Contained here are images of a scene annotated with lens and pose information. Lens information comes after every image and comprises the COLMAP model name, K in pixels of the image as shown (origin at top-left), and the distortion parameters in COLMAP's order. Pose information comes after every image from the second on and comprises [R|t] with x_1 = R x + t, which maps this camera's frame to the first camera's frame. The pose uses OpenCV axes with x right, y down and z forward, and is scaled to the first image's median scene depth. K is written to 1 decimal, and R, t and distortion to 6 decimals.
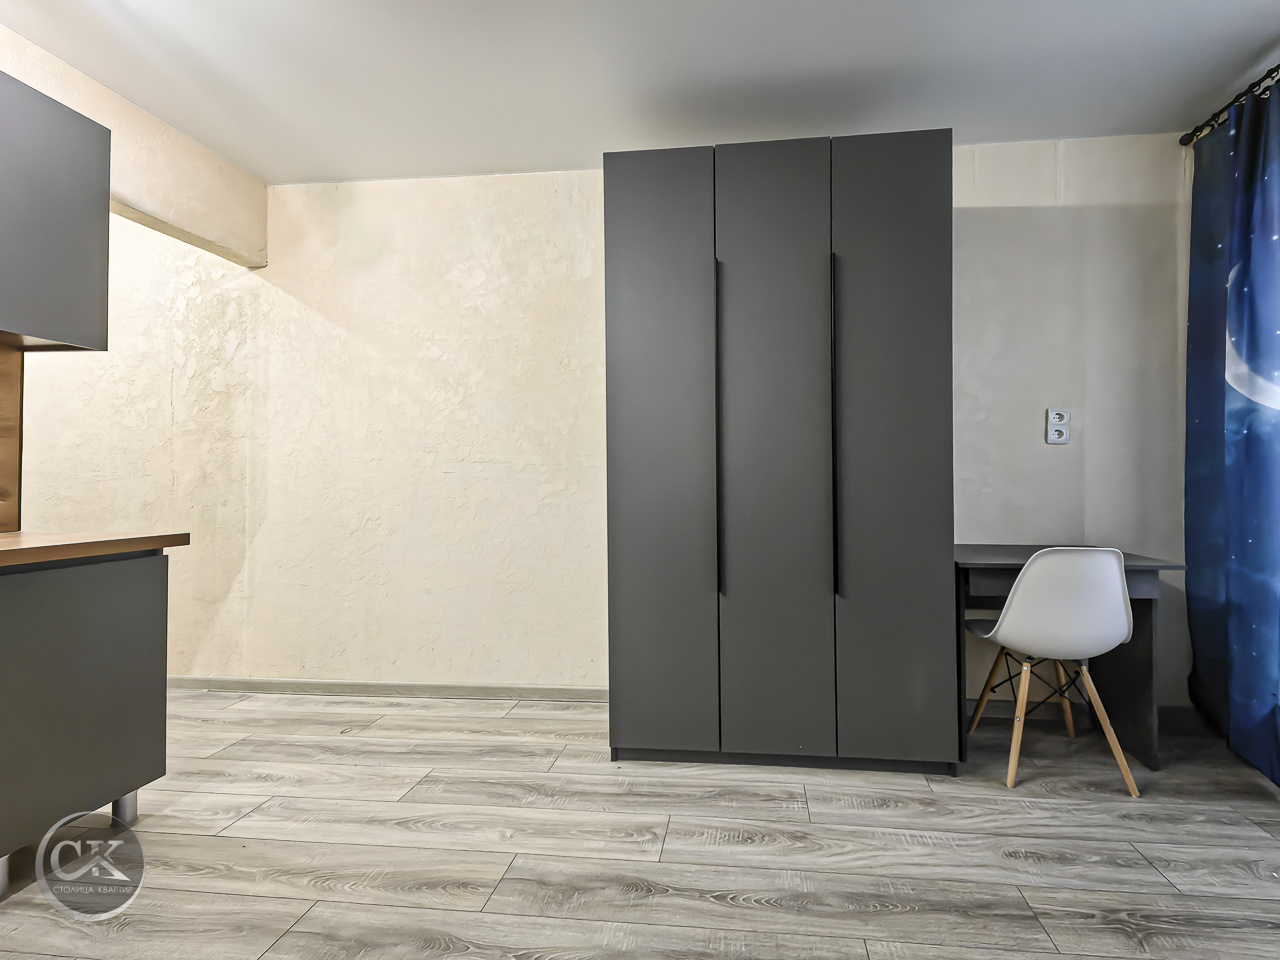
lens RADIAL K [[528.7, 0, 687.2], [0, 528.7, 456.3], [0, 0, 1]] dist [0.021733, -0.008144]
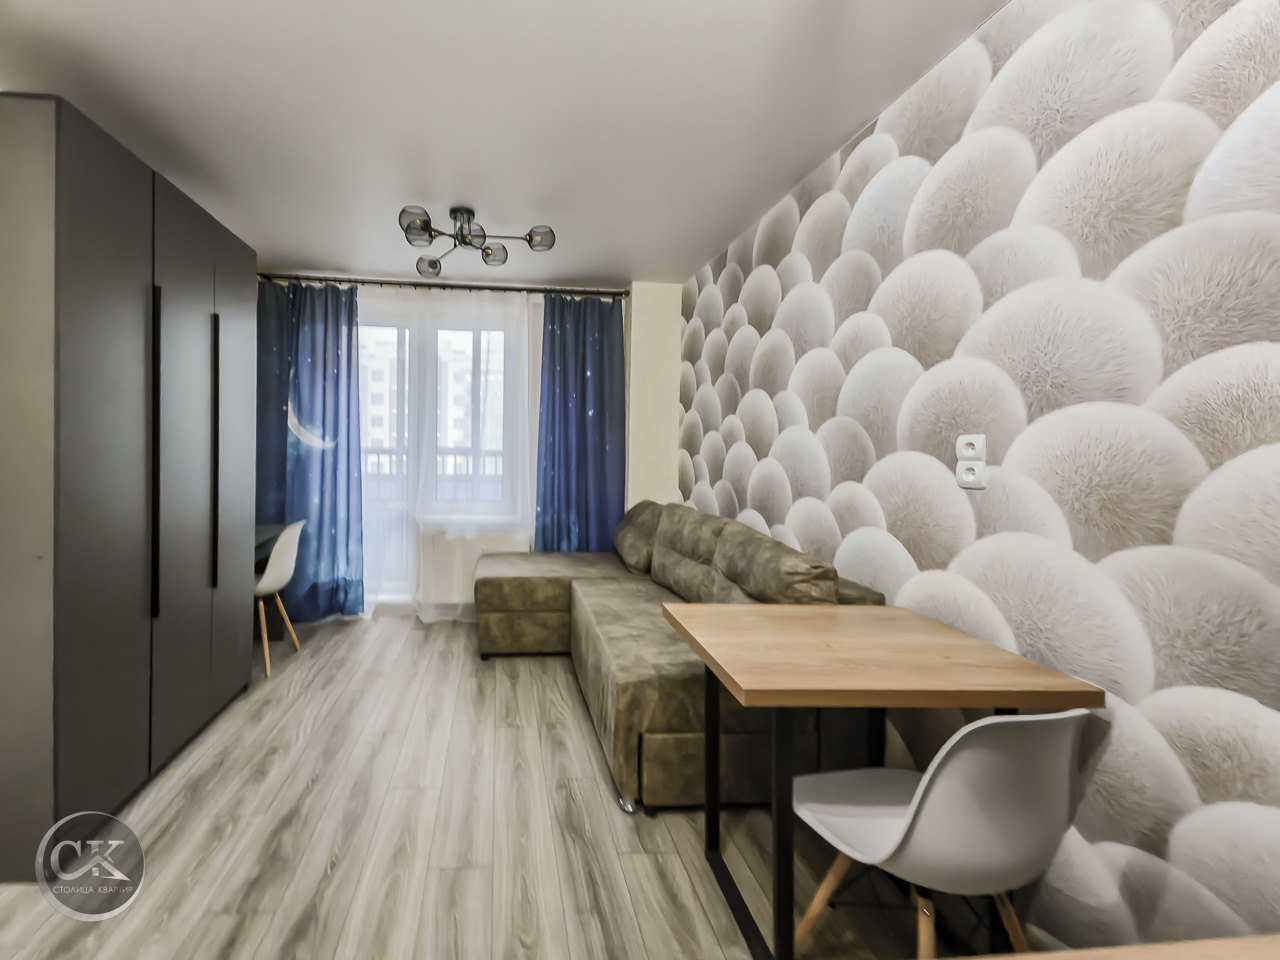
lens RADIAL K [[528.7, 0, 560.4], [0, 528.7, 451.5], [0, 0, 1]] dist [0.021733, -0.008144]
pose [[-0.200239, -0.007996, 0.979714, -1.285900], [-0.029978, 0.999549, 0.002031, -0.111743], [-0.979288, -0.028963, -0.200389, 0.540886]]
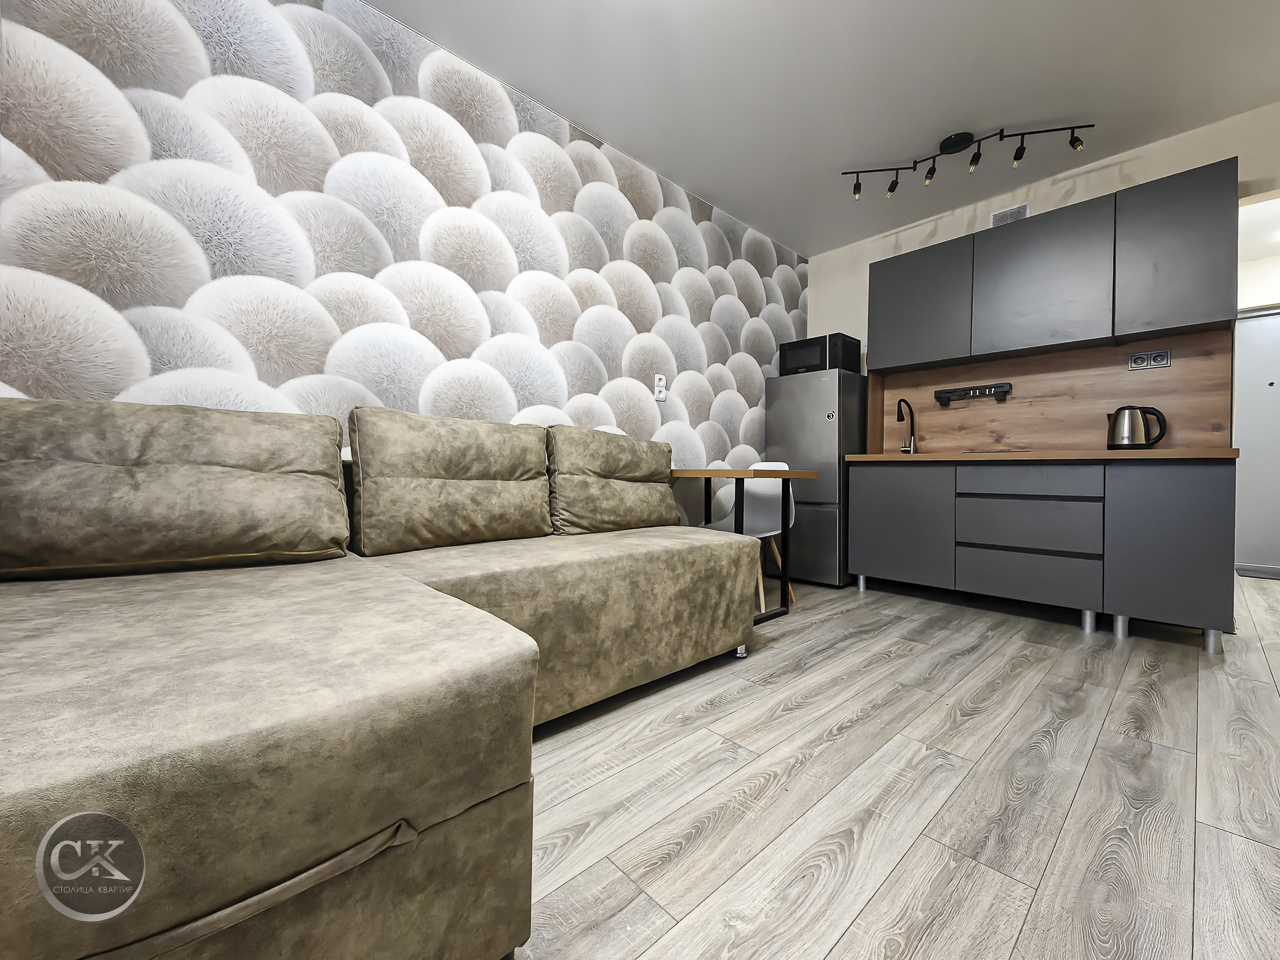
lens RADIAL K [[528.7, 0, 637.1], [0, 528.7, 474.5], [0, 0, 1]] dist [0.021733, -0.008144]
pose [[-0.664785, -0.003974, -0.747024, 0.990322], [0.011794, 0.999805, -0.015815, 0.228667], [0.746941, -0.019324, -0.664609, 0.834798]]
